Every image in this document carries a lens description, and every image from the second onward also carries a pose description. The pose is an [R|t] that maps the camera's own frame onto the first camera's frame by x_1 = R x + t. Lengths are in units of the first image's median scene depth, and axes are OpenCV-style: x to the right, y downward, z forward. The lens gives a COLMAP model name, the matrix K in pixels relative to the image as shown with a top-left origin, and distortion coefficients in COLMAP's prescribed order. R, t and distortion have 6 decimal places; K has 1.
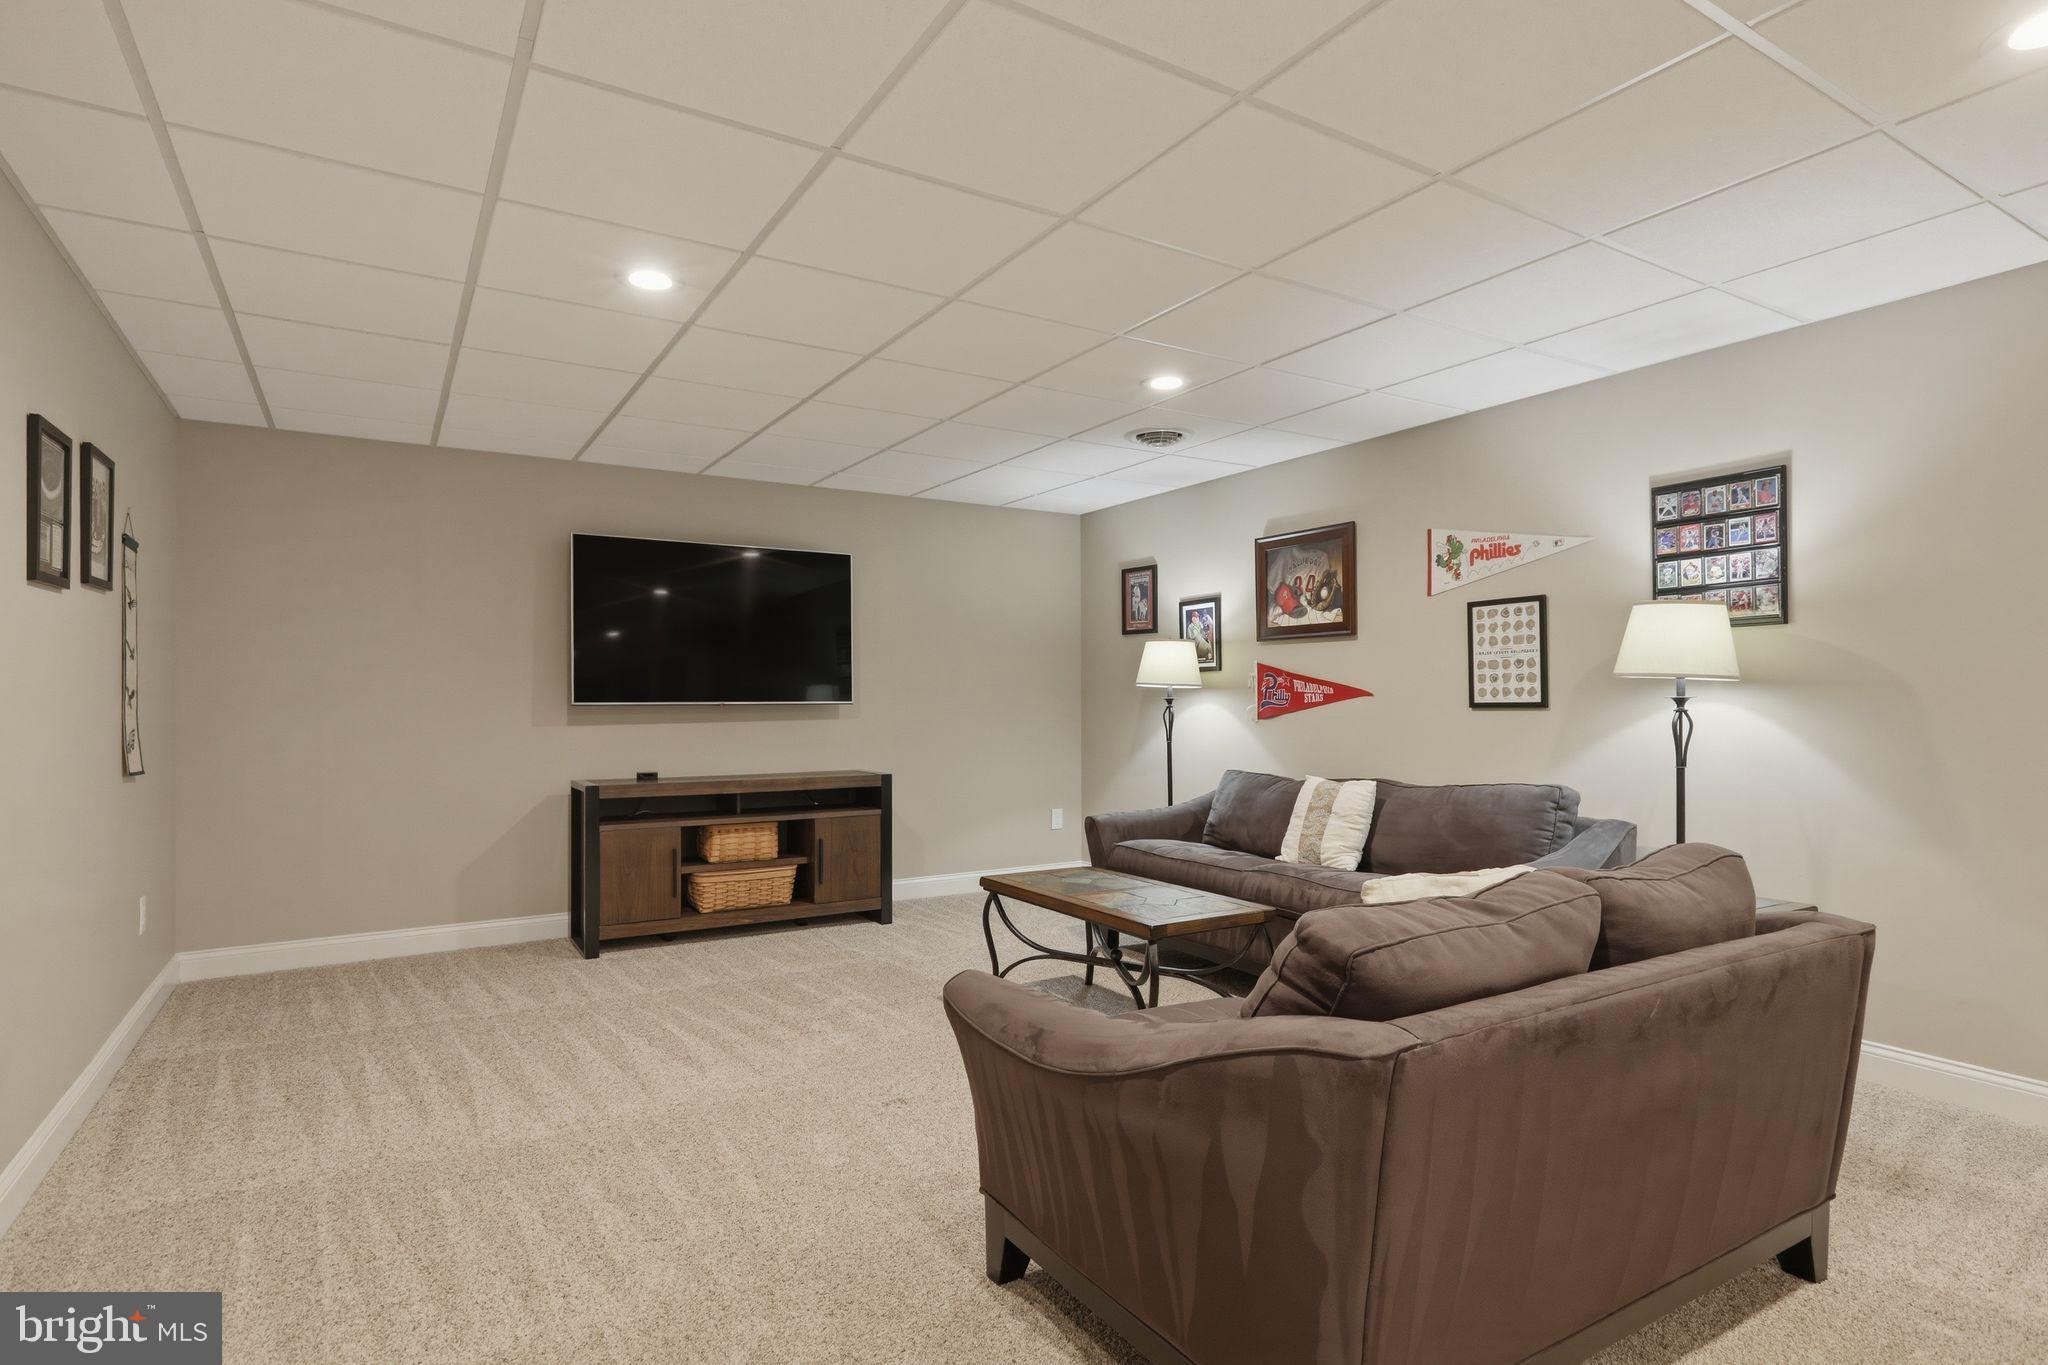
lens RADIAL K [[1043.8, 0, 1030.8], [0, 1043.8, 687.8], [0, 0, 1]] dist [0.002335, -0.000175]
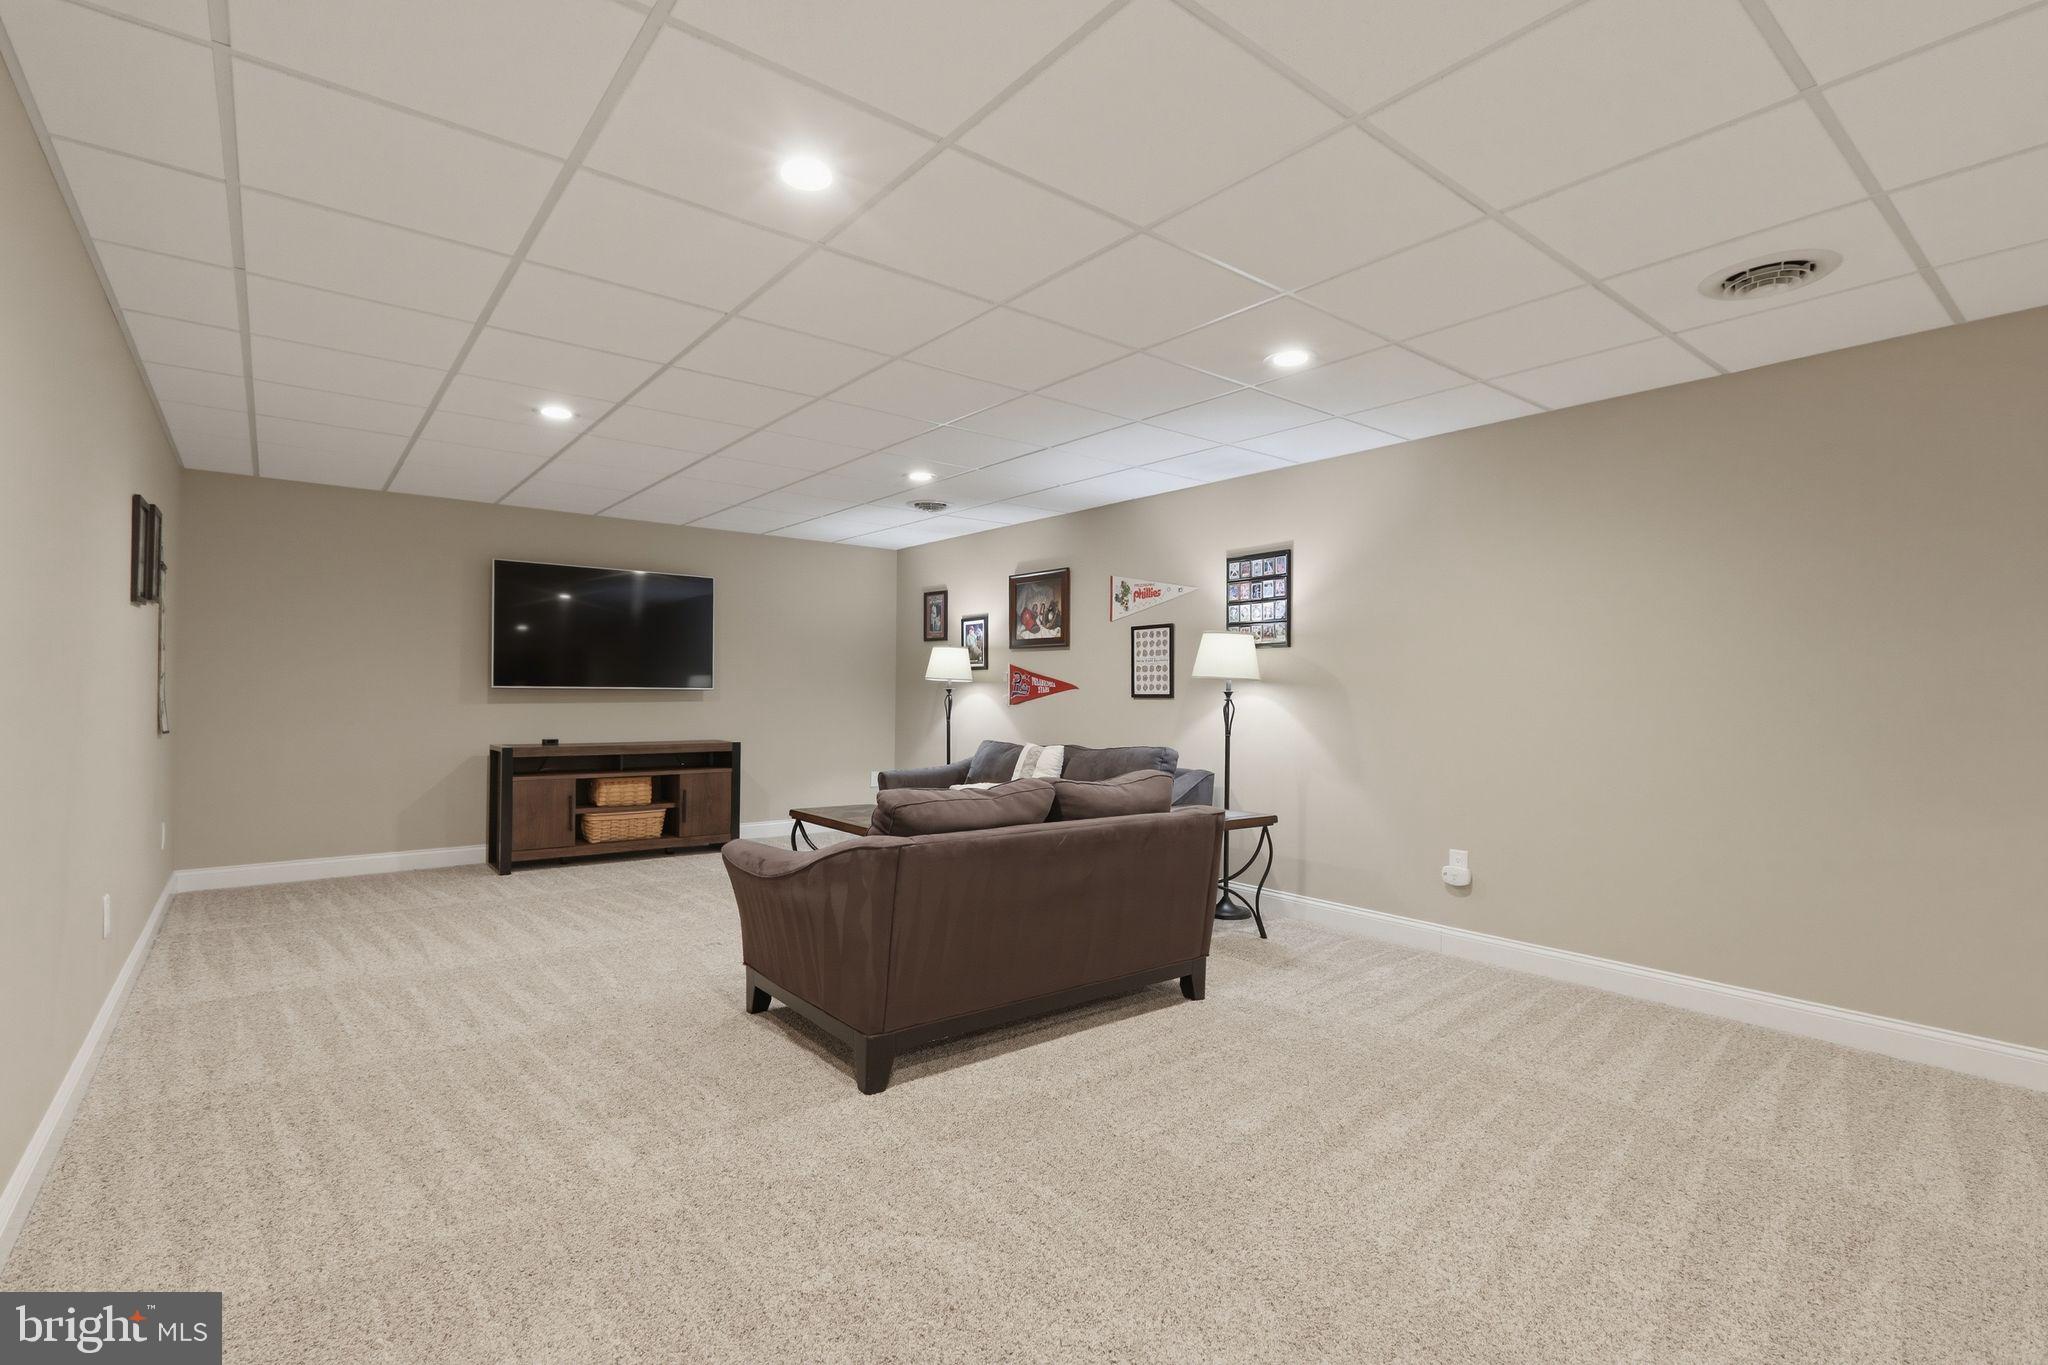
lens RADIAL K [[928.0, 0, 1024.0], [0, 928.0, 682.5], [0, 0, 1]] dist [-0.000705, 0.000196]
pose [[0.993001, 0.013942, 0.117280, 0.110986], [-0.014167, 0.999899, 0.001087, -0.001564], [-0.117253, -0.002741, 0.993098, -0.293883]]
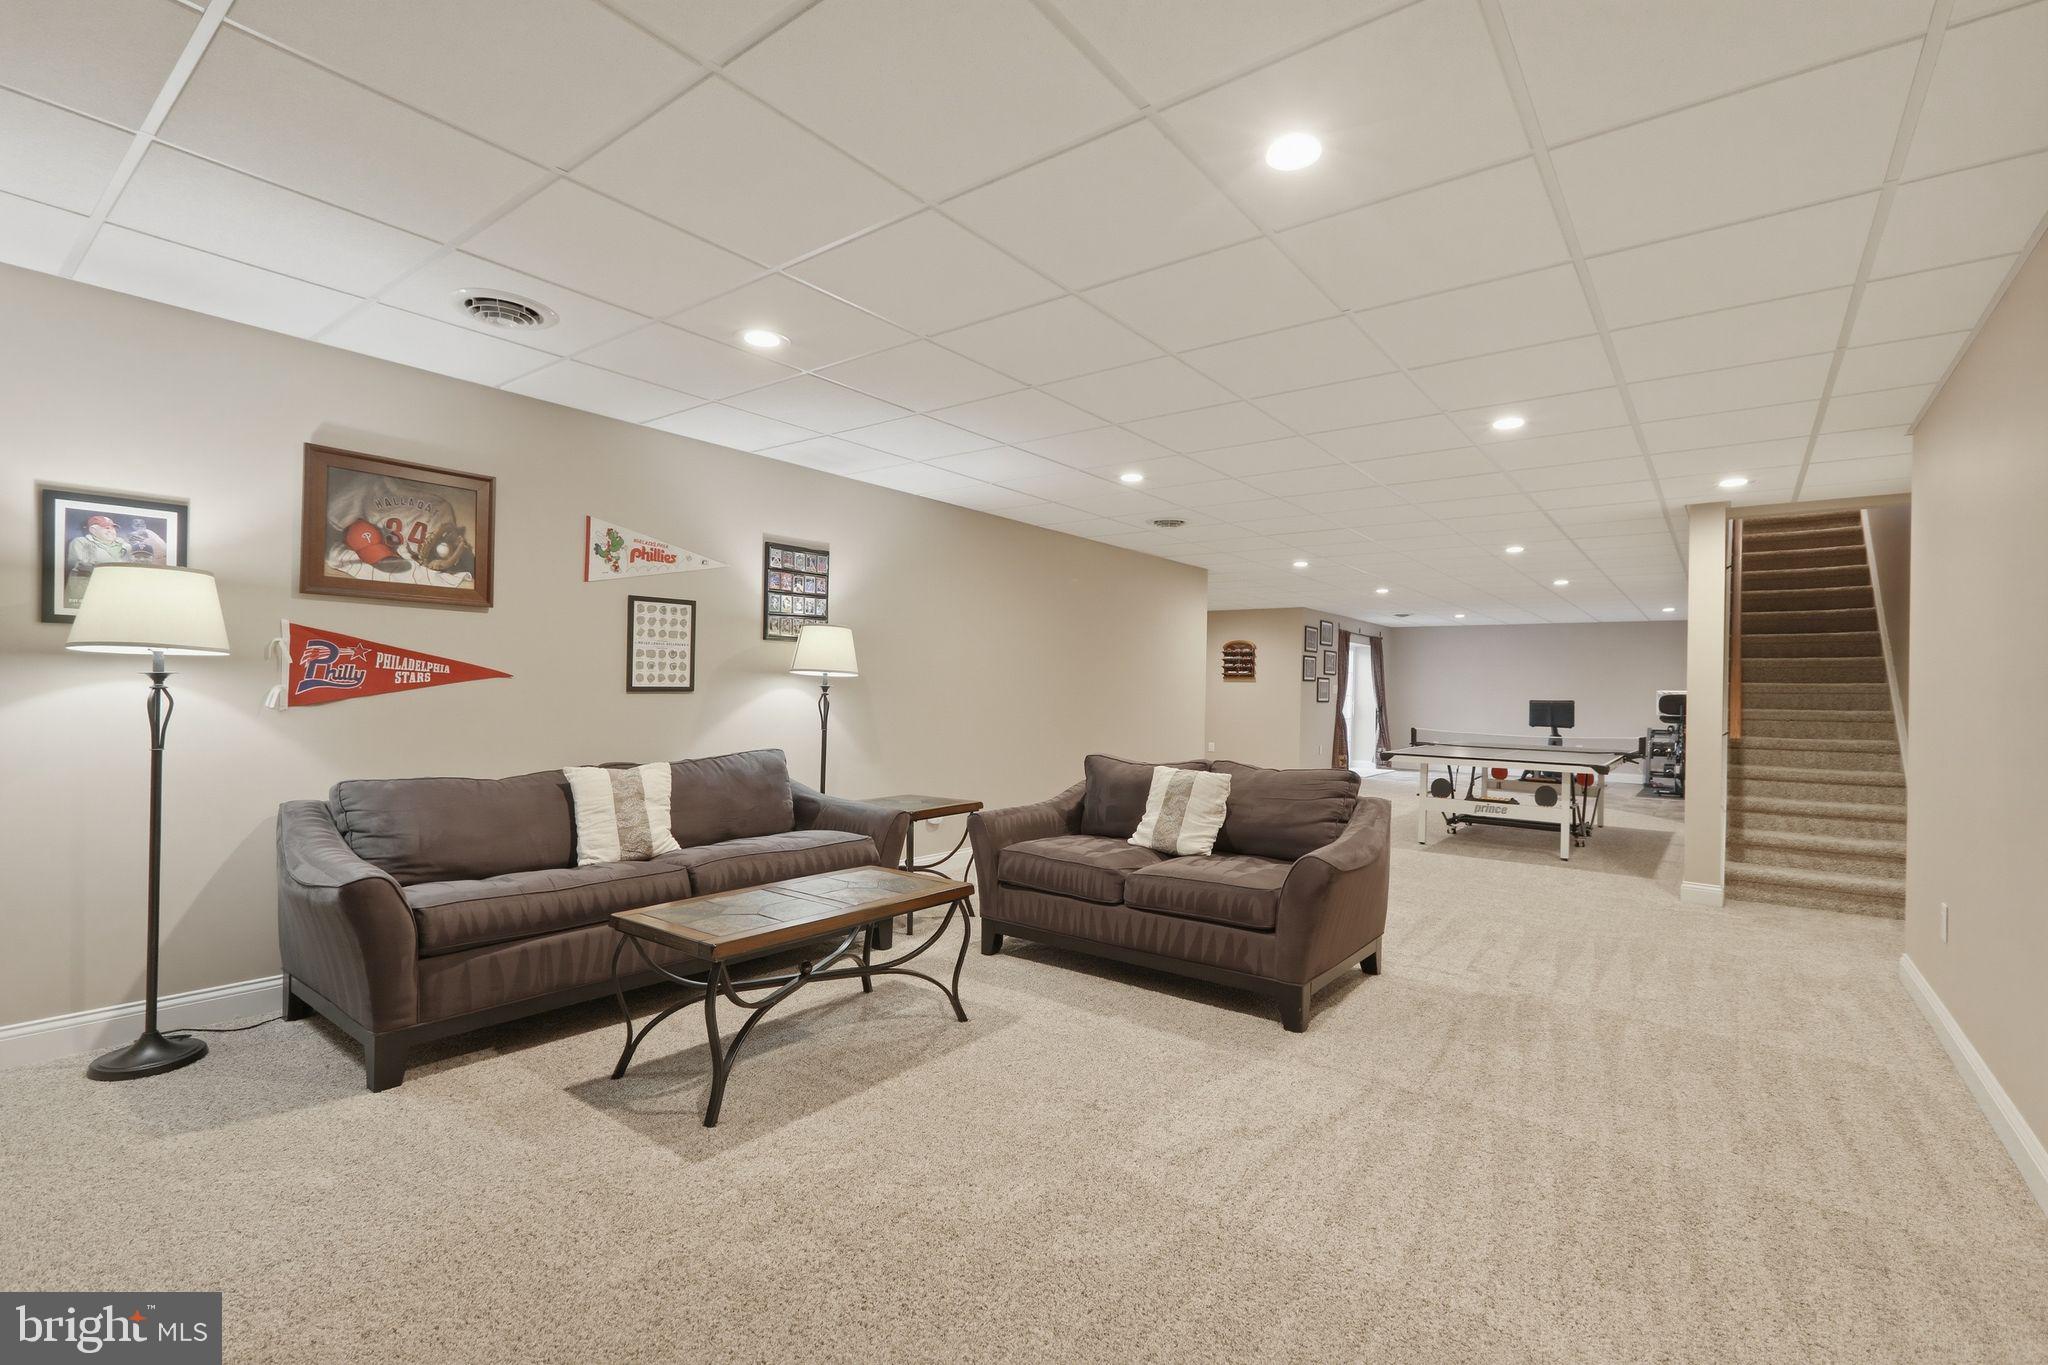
lens RADIAL K [[928.0, 0, 1024.0], [0, 928.0, 682.5], [0, 0, 1]] dist [-0.000705, 0.000196]
pose [[-0.348728, 0.002481, 0.937221, -0.634685], [-0.028291, 0.999513, -0.013172, 0.010925], [-0.936797, -0.031108, -0.348488, 0.940252]]
